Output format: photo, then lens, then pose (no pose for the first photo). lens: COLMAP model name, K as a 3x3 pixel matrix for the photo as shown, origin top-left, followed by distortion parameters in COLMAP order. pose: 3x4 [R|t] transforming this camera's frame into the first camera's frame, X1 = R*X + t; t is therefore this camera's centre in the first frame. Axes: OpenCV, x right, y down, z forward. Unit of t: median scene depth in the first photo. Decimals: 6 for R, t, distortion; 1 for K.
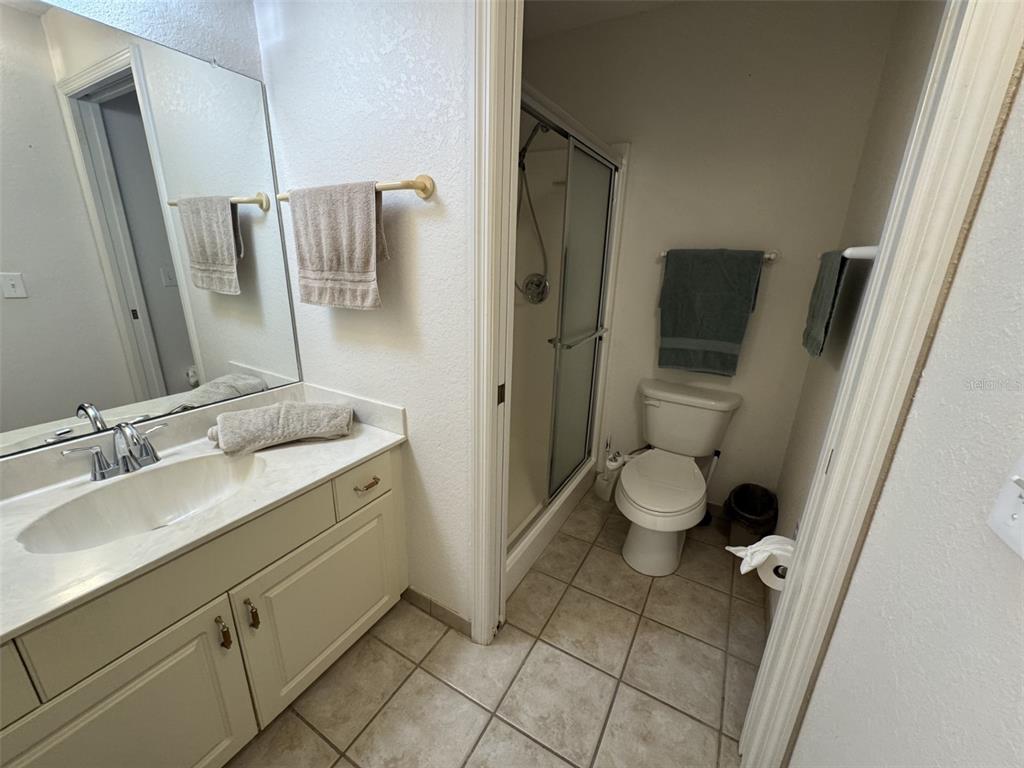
lens RADIAL K [[408.6, 0, 513.1], [0, 408.6, 386.6], [0, 0, 1]] dist [-0.002533, -0.000307]
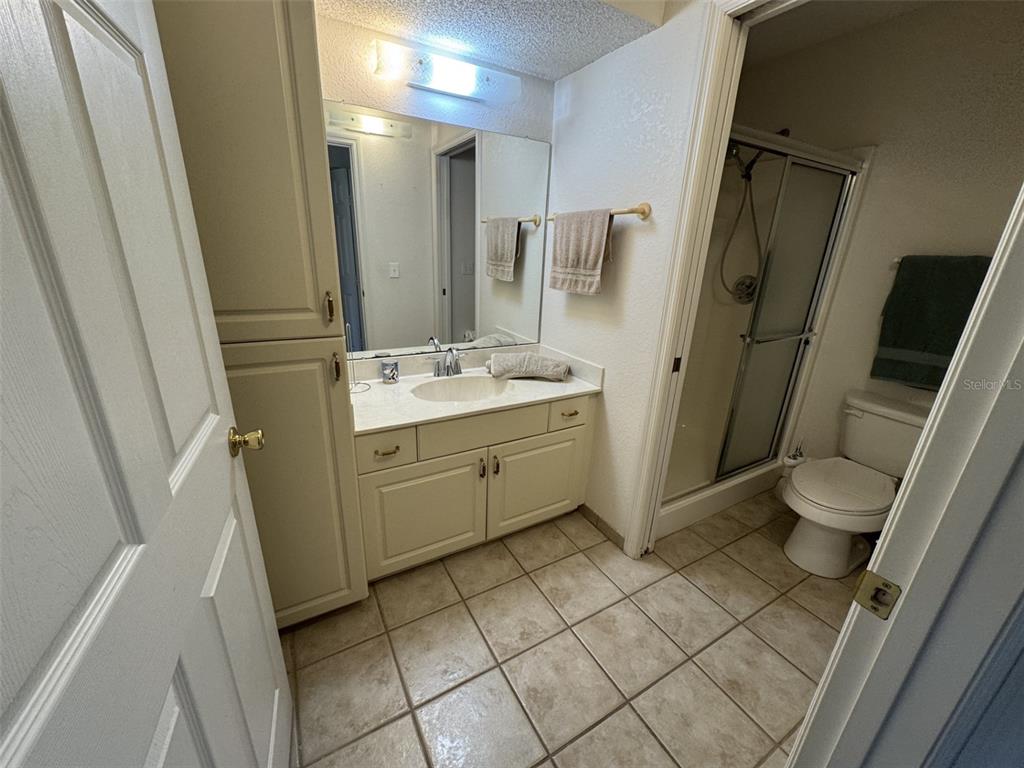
lens RADIAL K [[408.6, 0, 513.1], [0, 408.6, 386.6], [0, 0, 1]] dist [-0.002533, -0.000307]
pose [[0.864545, 0.166931, -0.474021, 0.140769], [-0.164163, 0.985286, 0.047568, 0.104025], [0.474987, 0.036692, 0.879228, -0.380293]]
